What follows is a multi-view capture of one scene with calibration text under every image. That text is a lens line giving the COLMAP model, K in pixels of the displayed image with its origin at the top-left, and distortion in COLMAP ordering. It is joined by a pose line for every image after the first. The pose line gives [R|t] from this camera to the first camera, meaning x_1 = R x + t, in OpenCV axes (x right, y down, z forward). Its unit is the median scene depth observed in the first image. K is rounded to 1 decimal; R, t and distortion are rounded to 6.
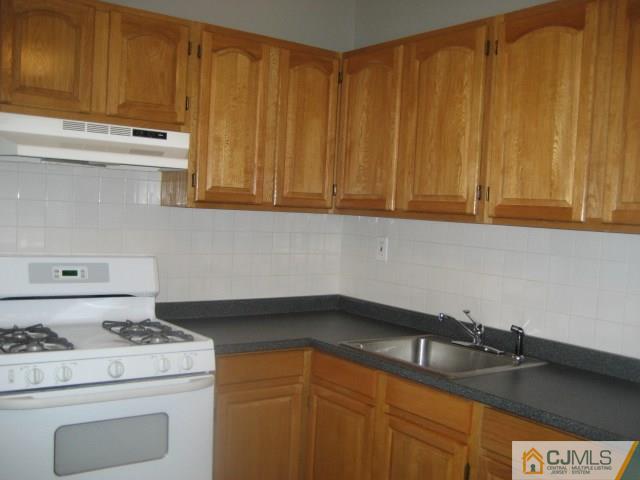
lens RADIAL K [[669.1, 0, 329.9], [0, 669.1, 254.3], [0, 0, 1]] dist [-0.159467, 0.227716]
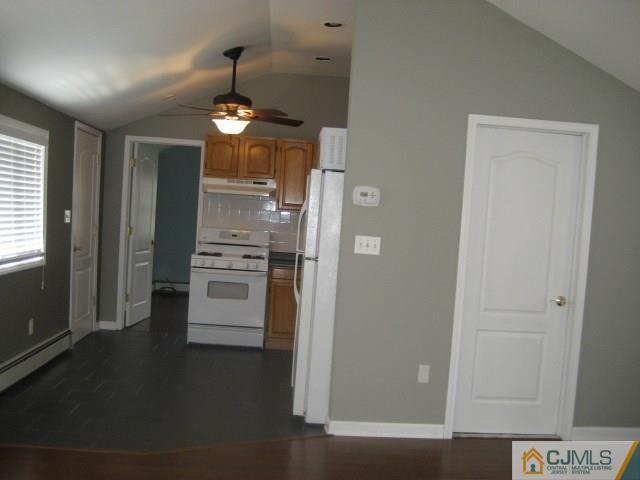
lens RADIAL K [[669.1, 0, 329.9], [0, 669.1, 254.3], [0, 0, 1]] dist [-0.159467, 0.227716]
pose [[0.847357, 0.037753, -0.529680, 1.342846], [-0.057663, 0.998113, -0.021105, 0.136929], [0.527884, 0.048427, 0.847935, -1.060717]]
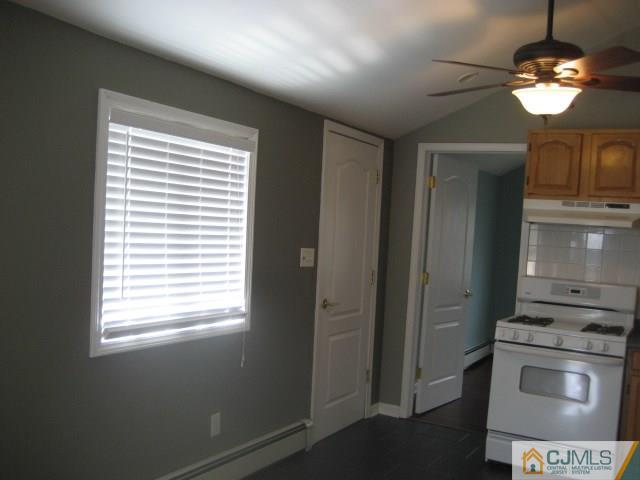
lens RADIAL K [[669.1, 0, 329.9], [0, 669.1, 254.3], [0, 0, 1]] dist [-0.159467, 0.227716]
pose [[0.411765, 0.011413, -0.911219, 0.845960], [-0.100437, 0.994398, -0.032931, 0.051982], [0.905738, 0.105080, 0.410605, -0.246718]]
